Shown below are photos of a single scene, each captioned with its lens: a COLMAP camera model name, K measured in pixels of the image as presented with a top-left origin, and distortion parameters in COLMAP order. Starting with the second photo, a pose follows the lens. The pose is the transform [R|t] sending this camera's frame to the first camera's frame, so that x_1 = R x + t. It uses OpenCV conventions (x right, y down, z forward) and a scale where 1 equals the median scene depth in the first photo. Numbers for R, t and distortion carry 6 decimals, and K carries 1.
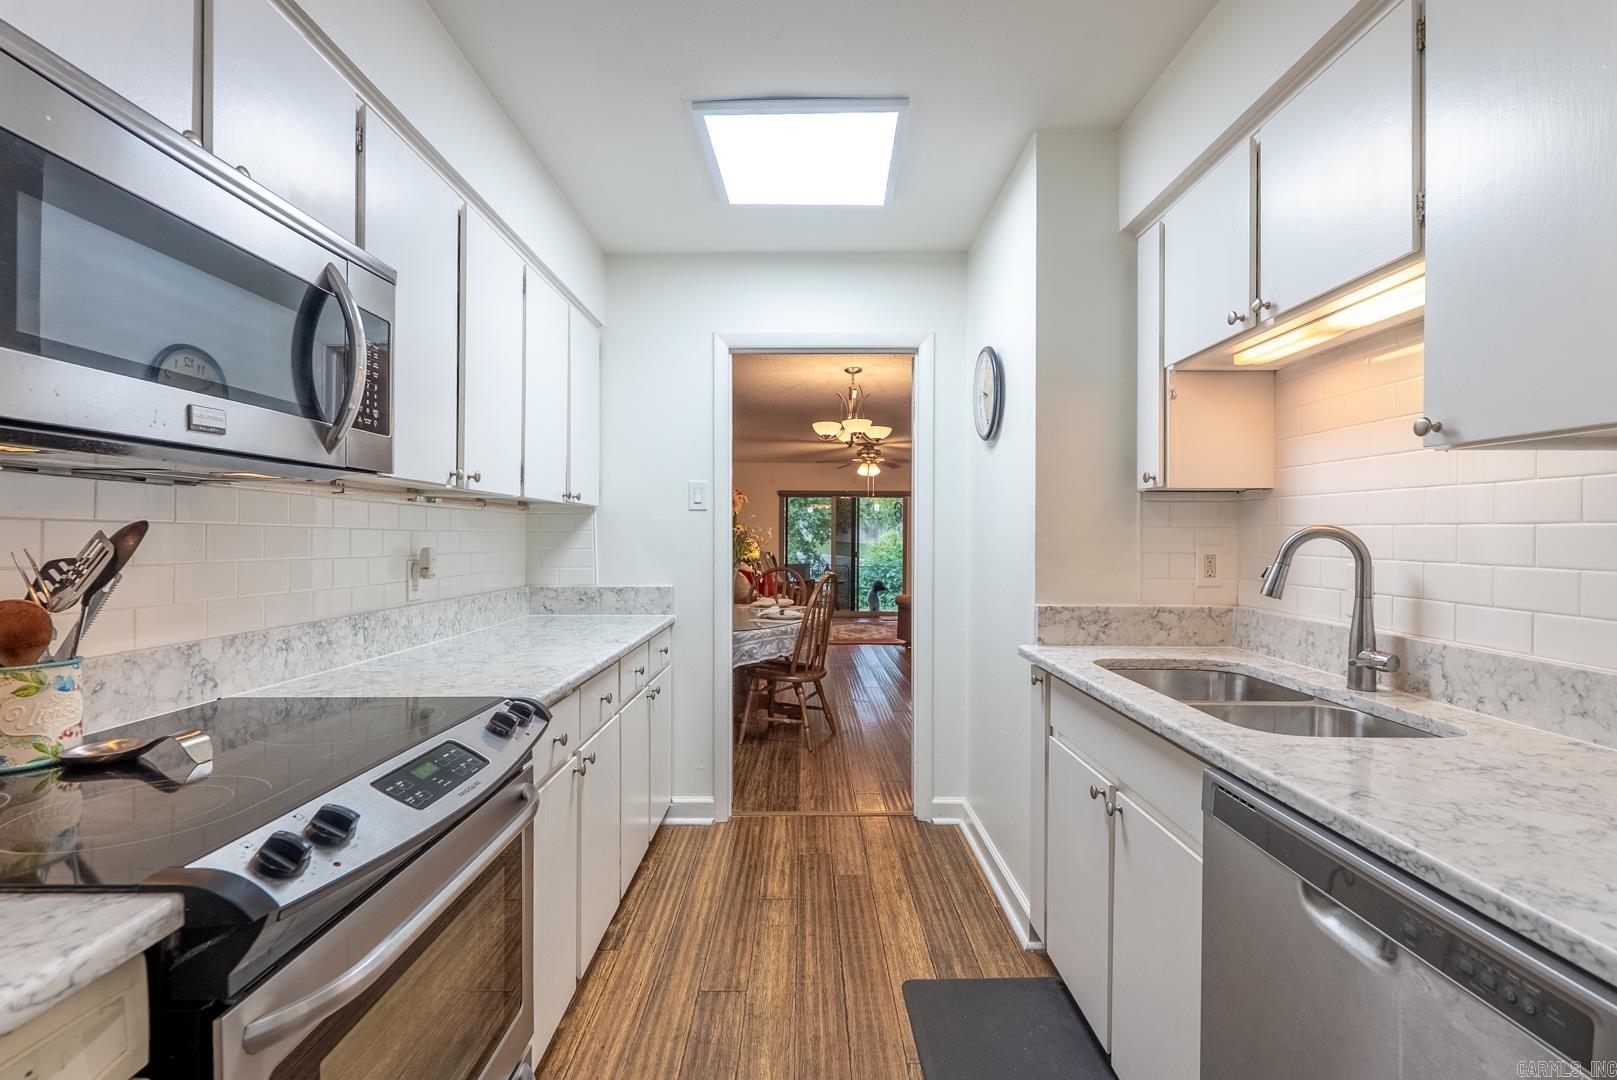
lens RADIAL K [[682.7, 0, 808.8], [0, 682.7, 540.6], [0, 0, 1]] dist [-0.001799, -0.000080]
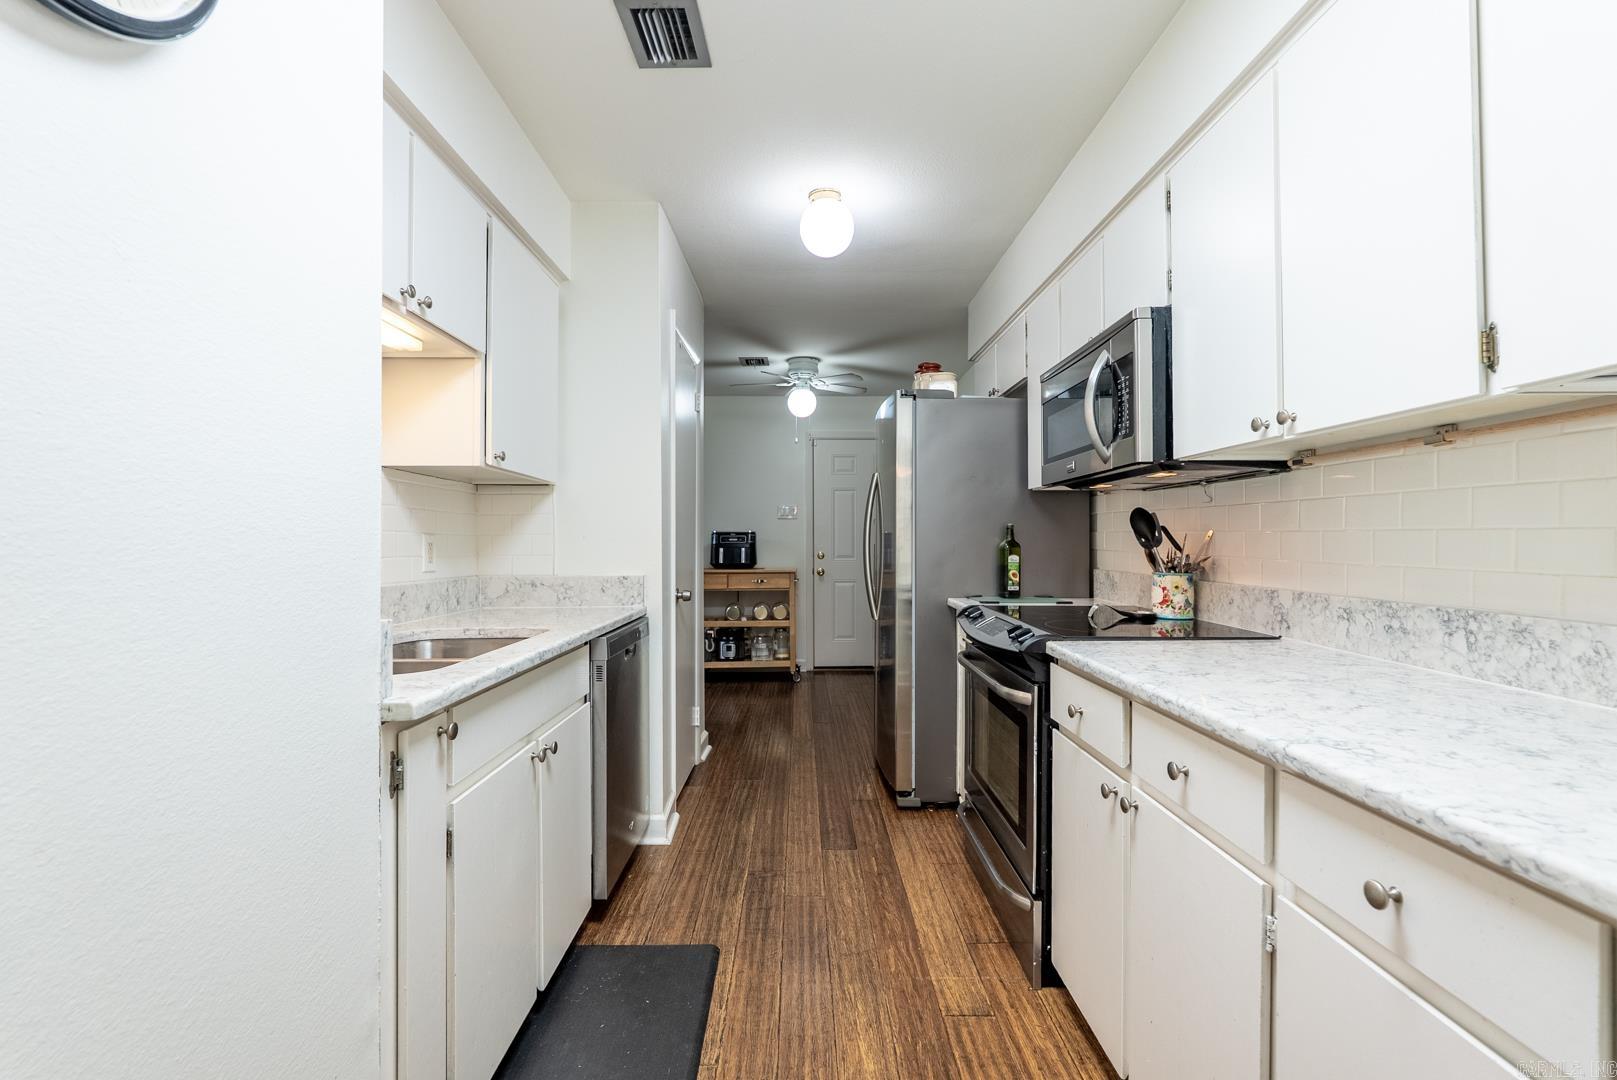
lens RADIAL K [[682.7, 0, 808.0], [0, 682.7, 537.5], [0, 0, 1]] dist [-0.001799, -0.000080]
pose [[-0.999995, -0.003198, -0.000458, 0.023844], [-0.003198, 0.999995, -0.000612, 0.045393], [0.000460, -0.000611, -1.000000, 2.112069]]
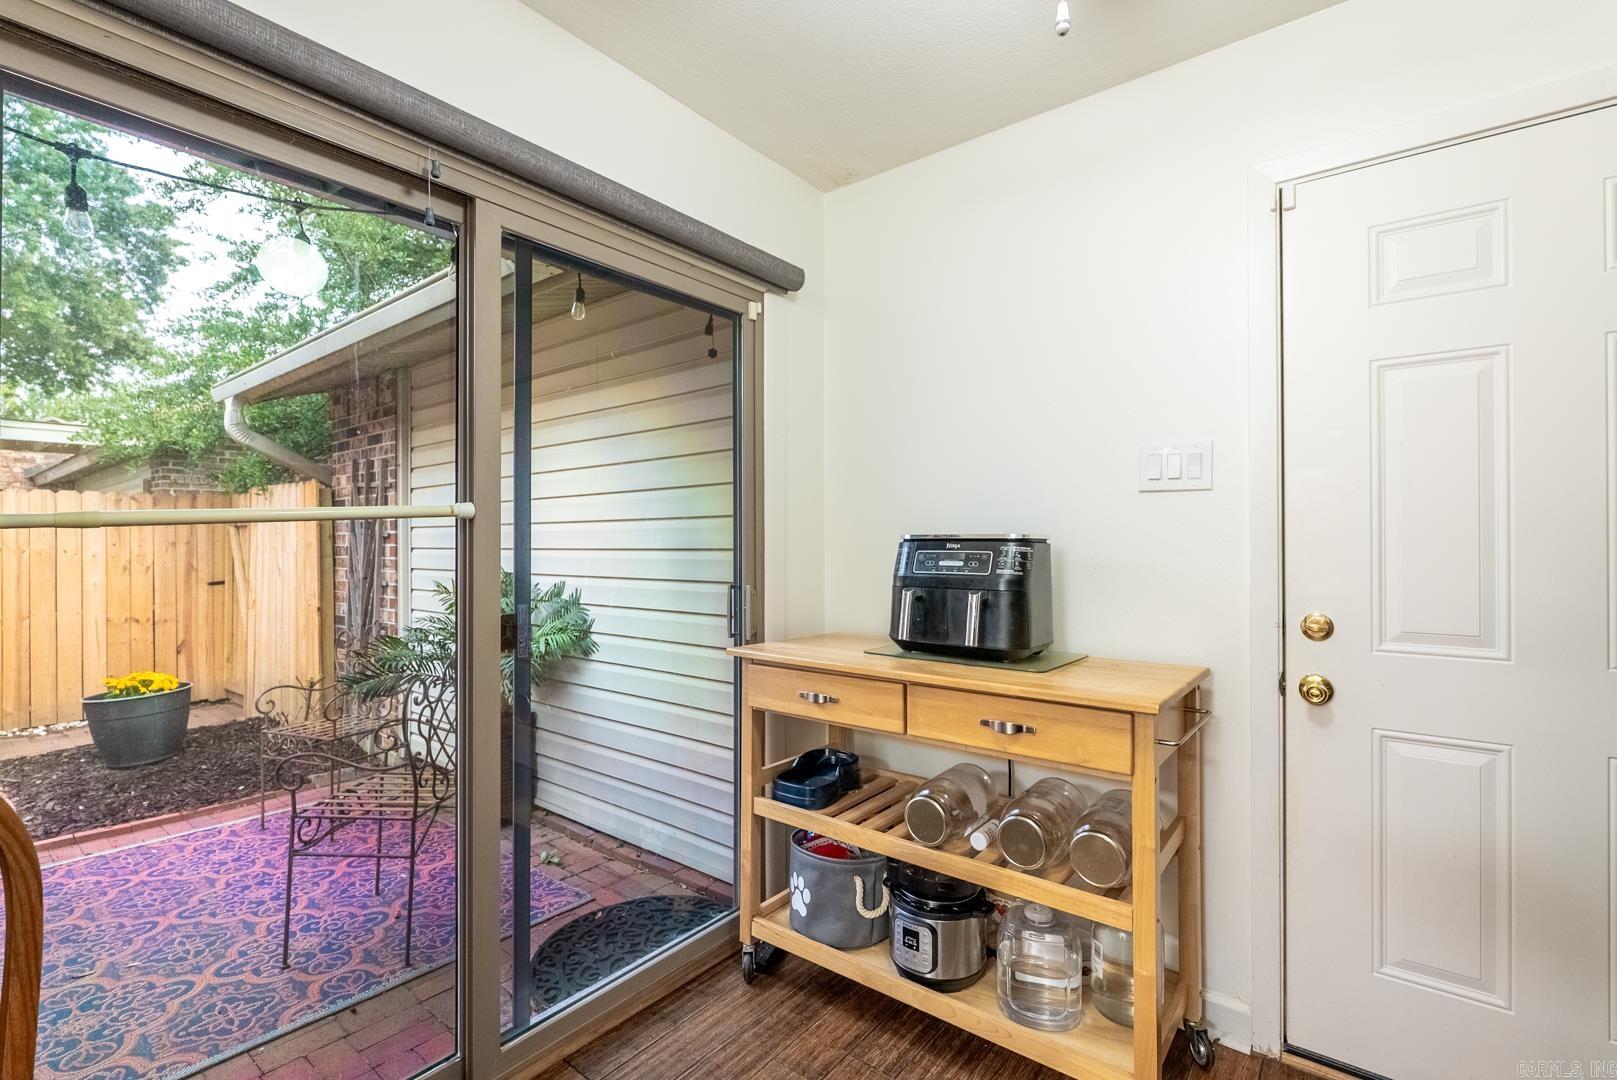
lens RADIAL K [[682.7, 0, 805.8], [0, 682.7, 539.3], [0, 0, 1]] dist [-0.001799, -0.000080]
pose [[-0.803296, -0.004843, 0.595560, 0.003673], [-0.002916, 0.999987, 0.004198, 0.036125], [-0.595573, 0.001636, -0.803300, 1.334817]]
